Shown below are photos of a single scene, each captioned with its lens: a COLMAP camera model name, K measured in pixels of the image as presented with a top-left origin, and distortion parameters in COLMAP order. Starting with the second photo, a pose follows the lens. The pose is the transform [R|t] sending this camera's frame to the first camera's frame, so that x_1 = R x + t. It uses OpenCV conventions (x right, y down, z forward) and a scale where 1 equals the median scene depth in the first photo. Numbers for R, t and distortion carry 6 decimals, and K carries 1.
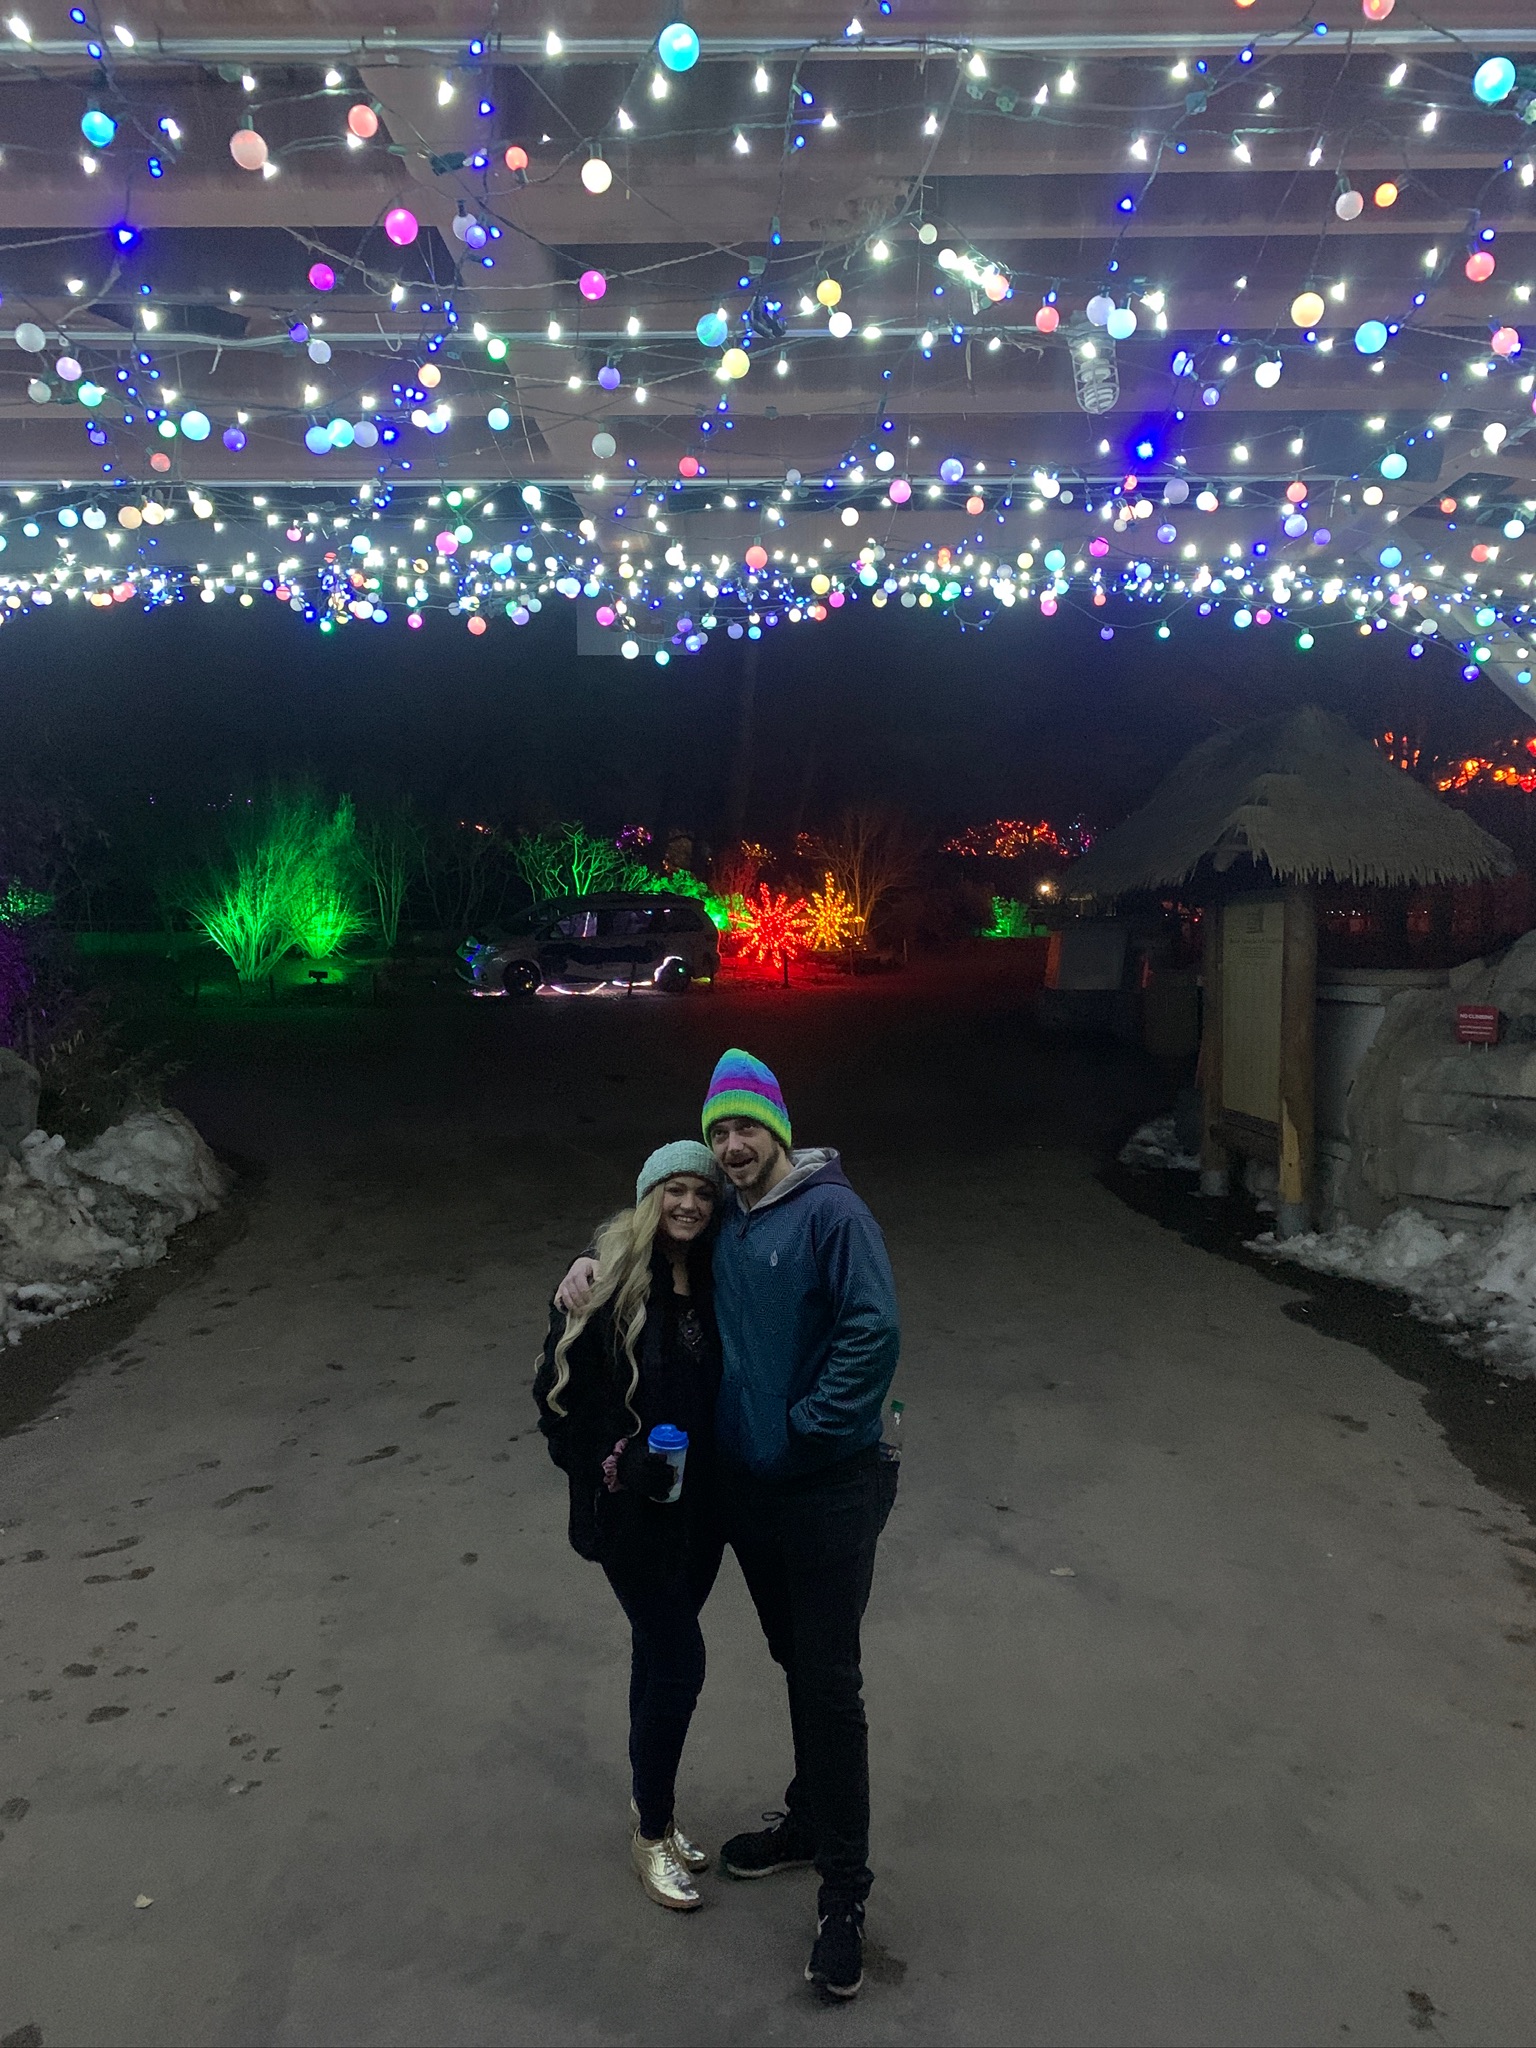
lens RADIAL K [[1586.0, 0, 768.0], [0, 1586.0, 1024.0], [0, 0, 1]] dist [0.160596, -0.436277]
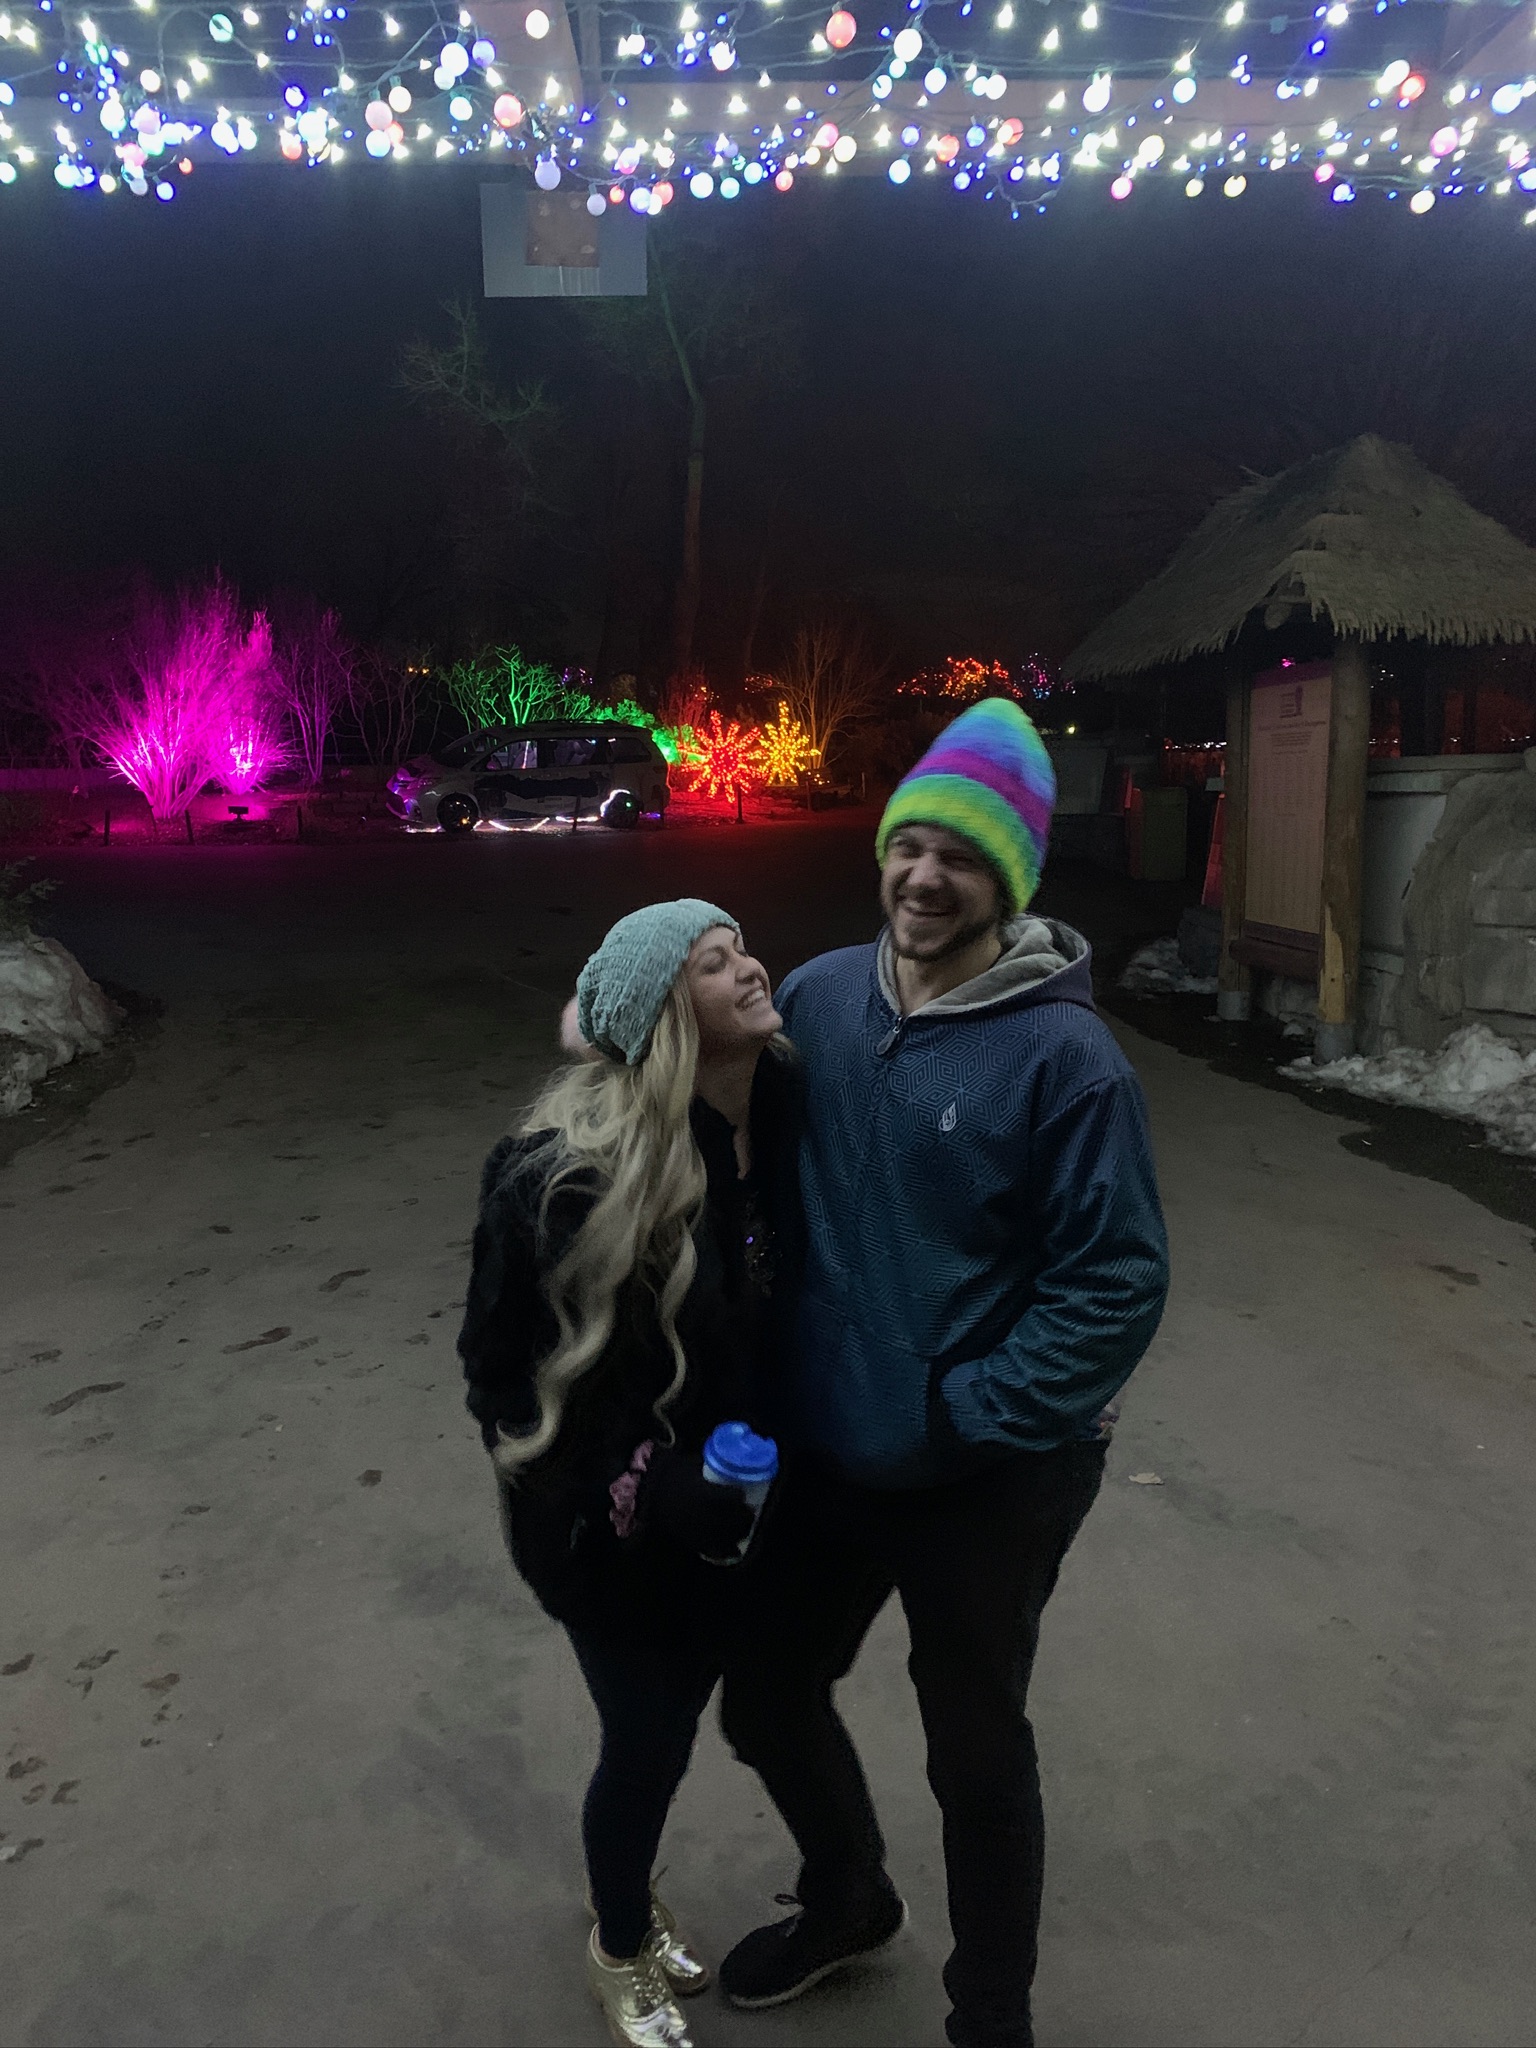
lens RADIAL K [[1586.0, 0, 768.0], [0, 1586.0, 1024.0], [0, 0, 1]] dist [0.160596, -0.436277]
pose [[0.999423, -0.014402, 0.030776, -0.008325], [0.011473, 0.995570, 0.093325, 0.023288], [-0.031983, -0.092918, 0.995160, 0.120833]]
